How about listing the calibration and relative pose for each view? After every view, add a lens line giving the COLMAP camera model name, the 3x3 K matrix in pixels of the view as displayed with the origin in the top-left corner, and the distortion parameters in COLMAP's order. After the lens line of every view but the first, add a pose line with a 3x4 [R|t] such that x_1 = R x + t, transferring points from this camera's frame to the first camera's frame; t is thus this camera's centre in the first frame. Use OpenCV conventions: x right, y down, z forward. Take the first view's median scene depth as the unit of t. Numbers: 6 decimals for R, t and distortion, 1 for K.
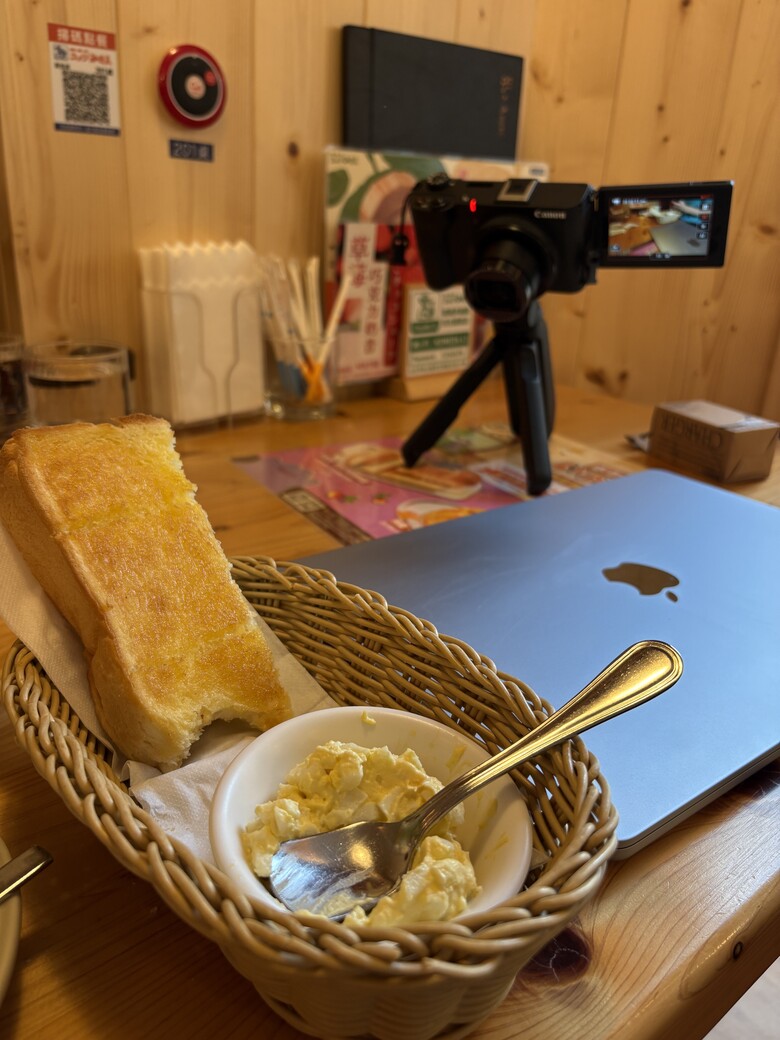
lens RADIAL K [[802.7, 0, 385.9], [0, 802.7, 524.4], [0, 0, 1]] dist [0.002295, -0.004565]
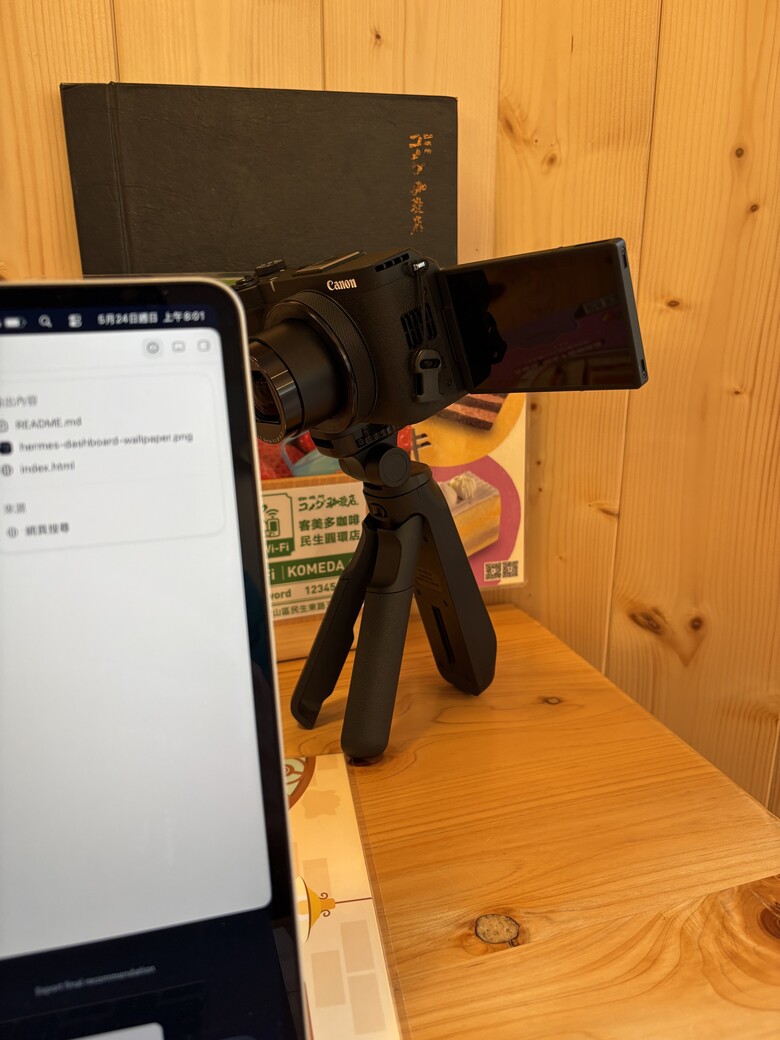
lens RADIAL K [[802.7, 0, 385.9], [0, 802.7, 524.4], [0, 0, 1]] dist [0.002295, -0.004565]
pose [[0.921267, 0.062267, -0.383915, 0.398019], [-0.093903, 0.993509, -0.064197, -0.255946], [0.377425, 0.095193, 0.921134, 0.521601]]
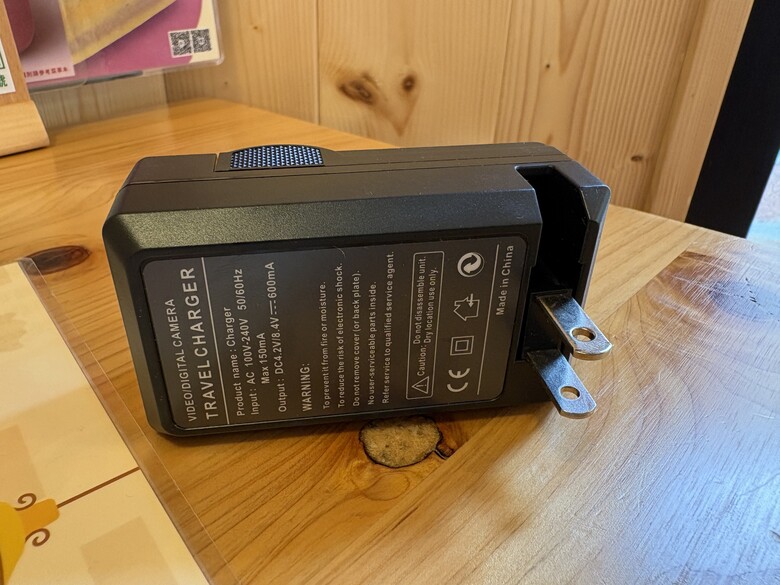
lens RADIAL K [[590.6, 0, 340.5], [0, 590.6, 292.2], [0, 0, 1]] dist [-0.008412, -0.005079]
pose [[0.995667, -0.081040, 0.045599, 0.289722], [0.072758, 0.984324, 0.160664, -0.150783], [-0.057904, -0.156650, 0.985955, 0.782927]]
